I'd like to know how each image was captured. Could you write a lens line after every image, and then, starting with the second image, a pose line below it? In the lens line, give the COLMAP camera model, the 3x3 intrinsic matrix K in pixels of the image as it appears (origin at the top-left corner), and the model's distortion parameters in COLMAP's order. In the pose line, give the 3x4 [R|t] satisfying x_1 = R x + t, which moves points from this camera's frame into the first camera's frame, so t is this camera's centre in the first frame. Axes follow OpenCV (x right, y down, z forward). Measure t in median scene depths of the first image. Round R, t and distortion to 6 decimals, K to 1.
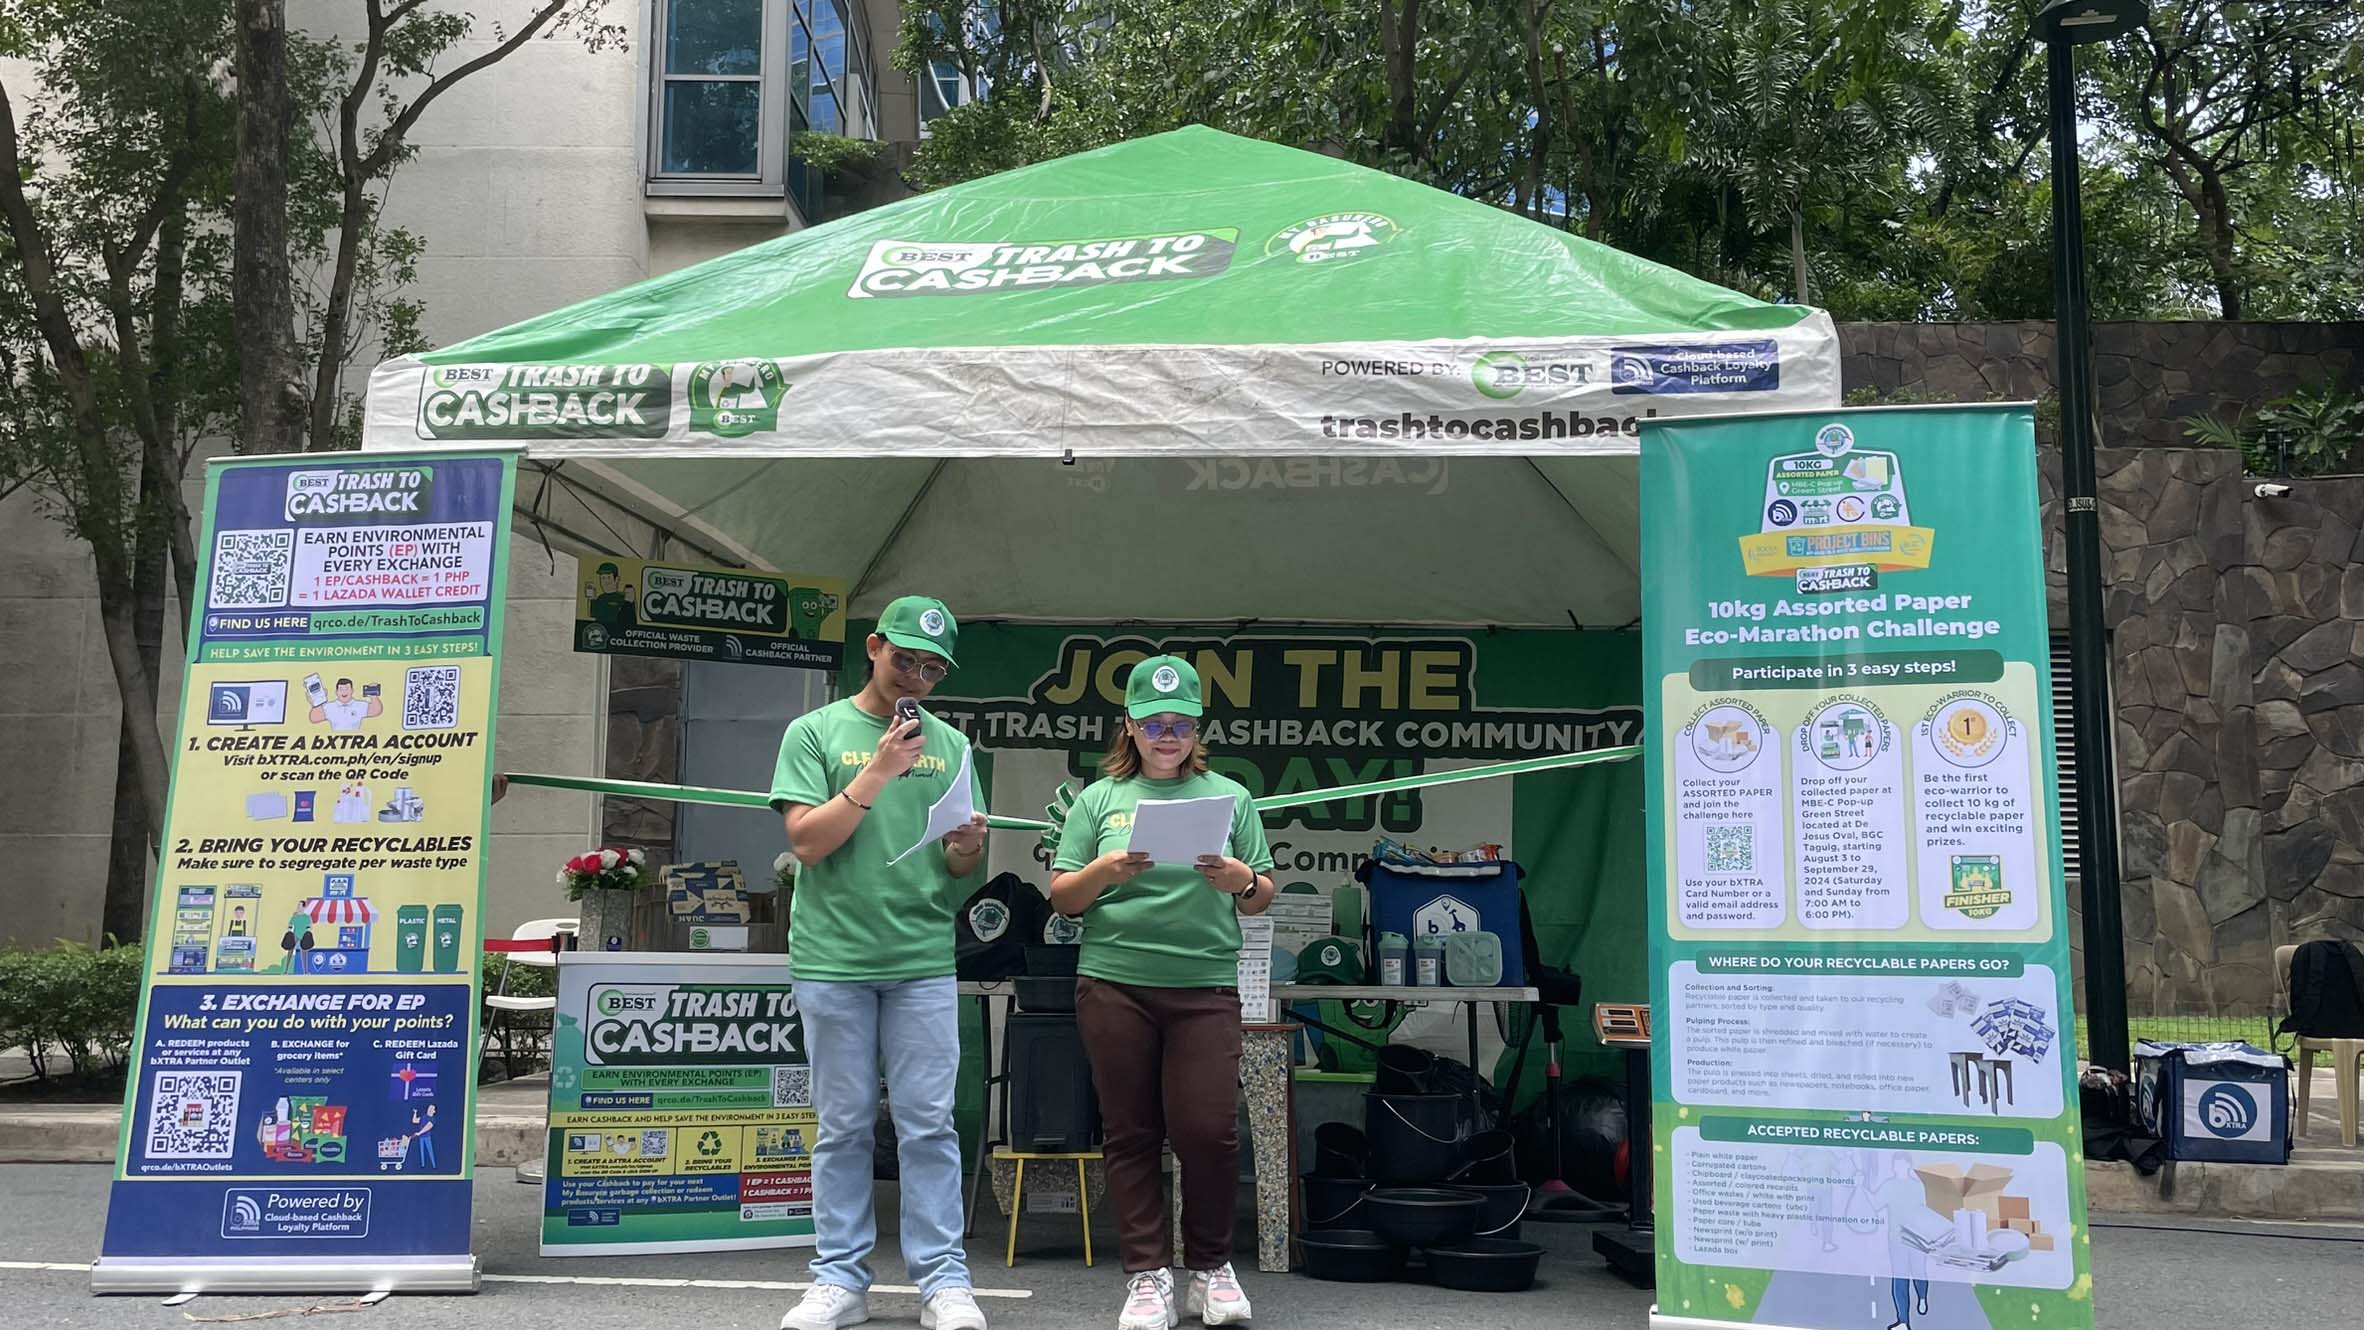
lens RADIAL K [[2083.5, 0, 1182.0], [0, 2083.5, 665.0], [0, 0, 1]] dist [0.048022, -0.001348]
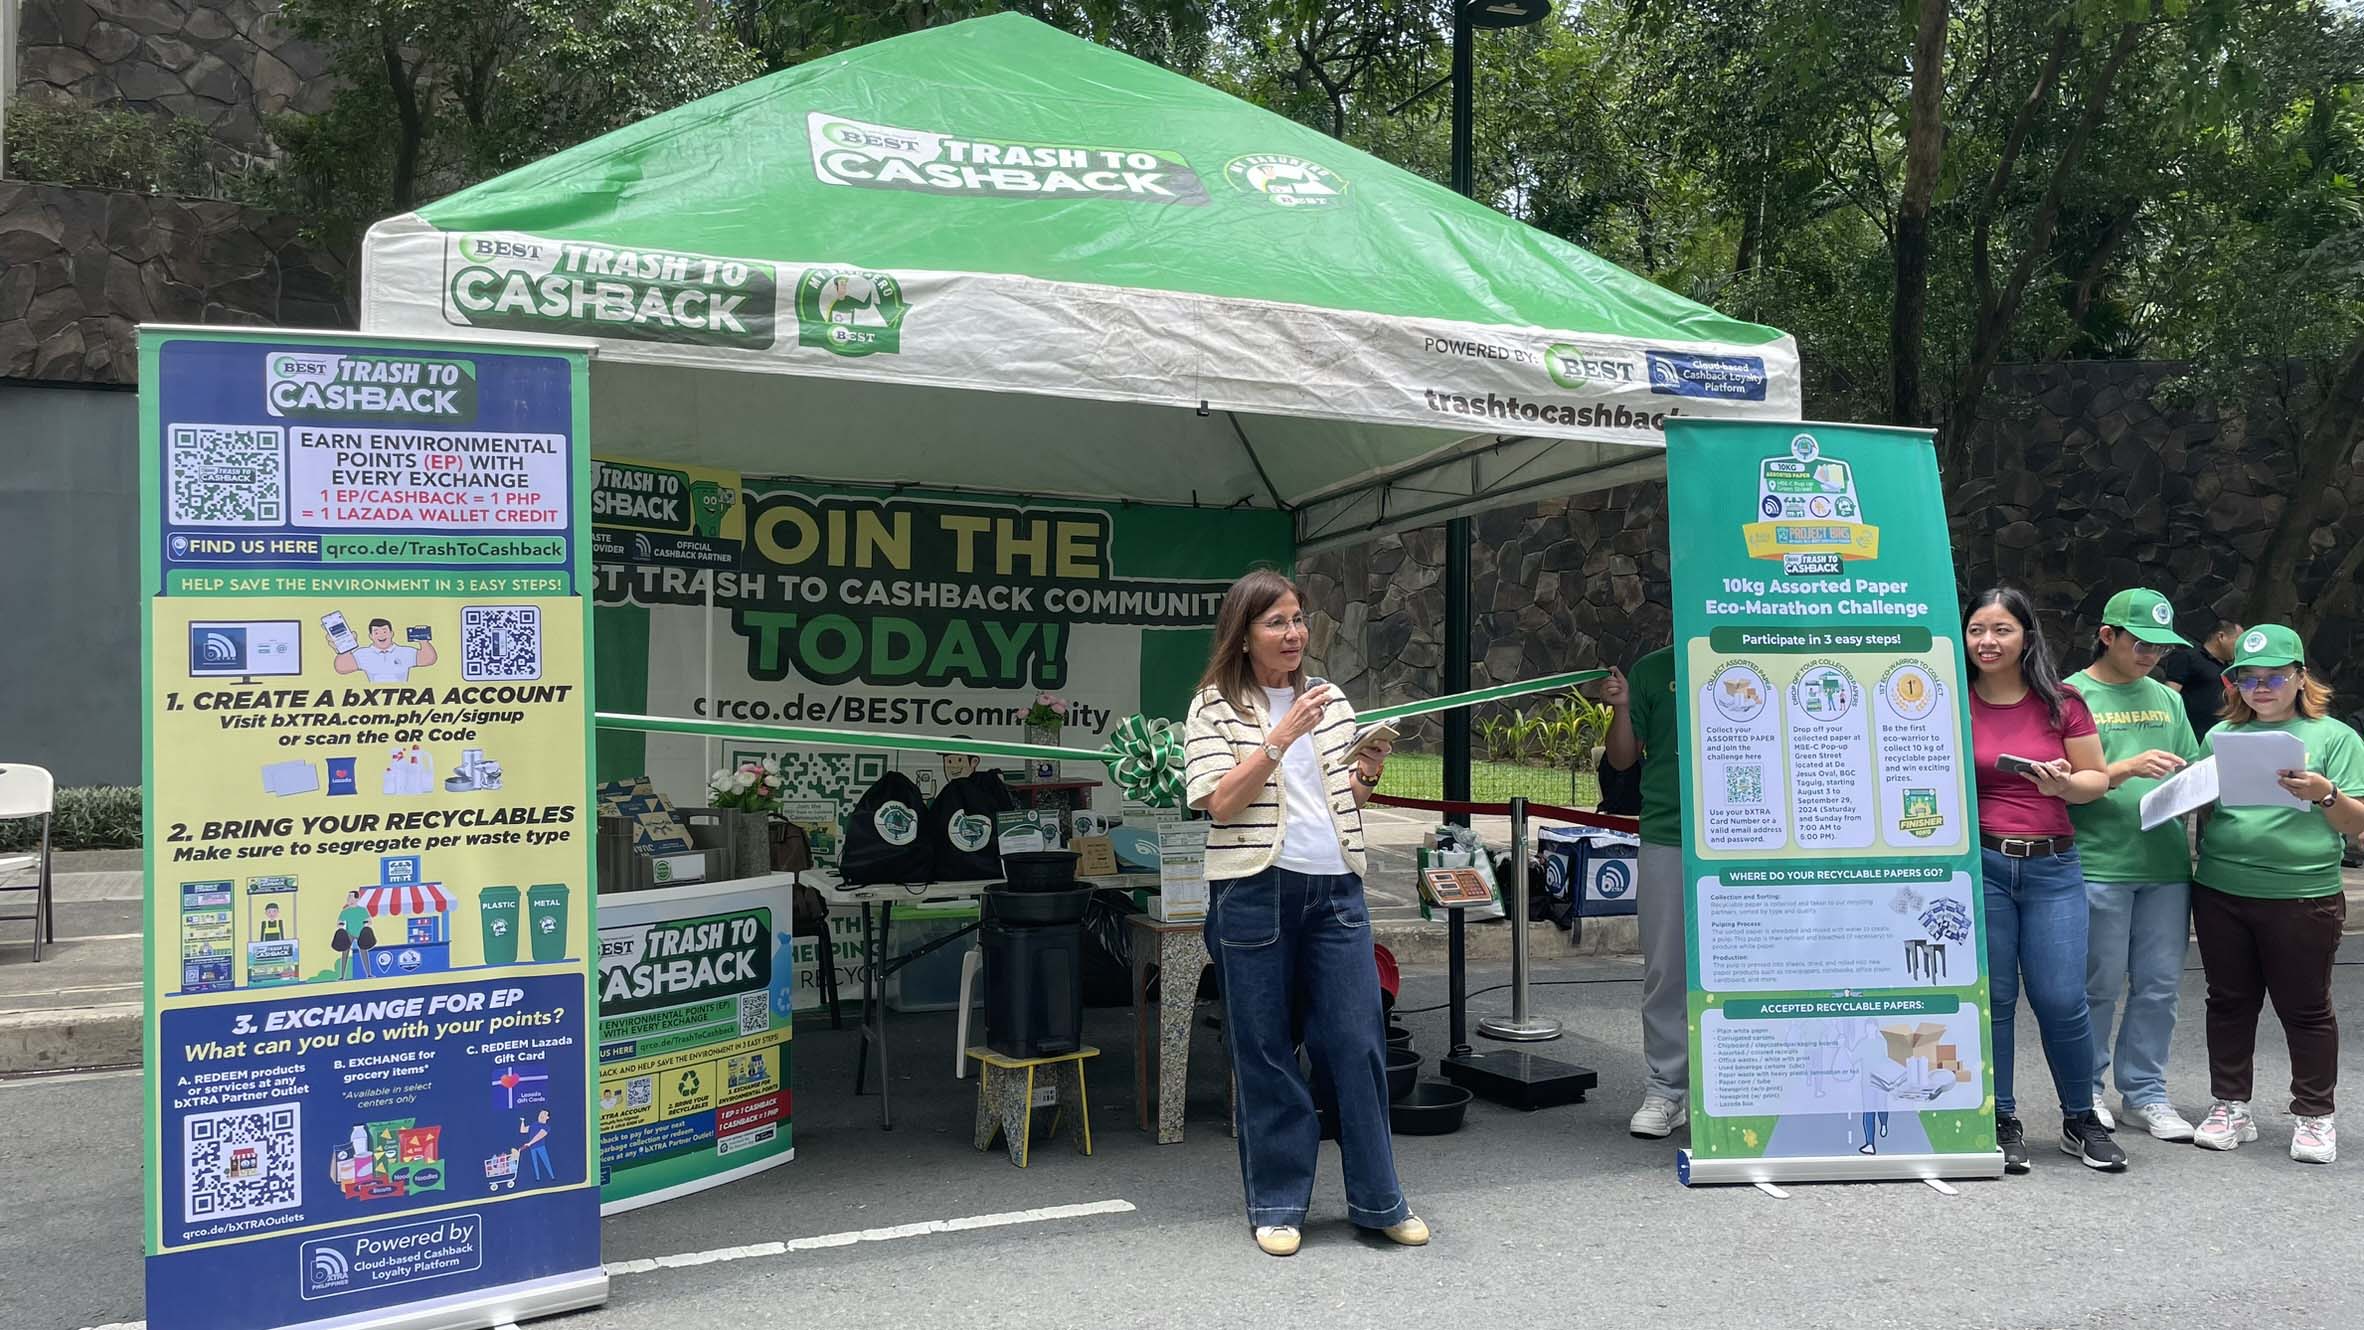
lens RADIAL K [[1773.3, 0, 1182.0], [0, 1773.3, 665.0], [0, 0, 1]] dist [0.023782, -0.000192]
pose [[0.866322, -0.011841, 0.499345, -0.482820], [-0.056858, 0.990883, 0.122140, -0.080183], [-0.496239, -0.134204, 0.857751, 0.244782]]
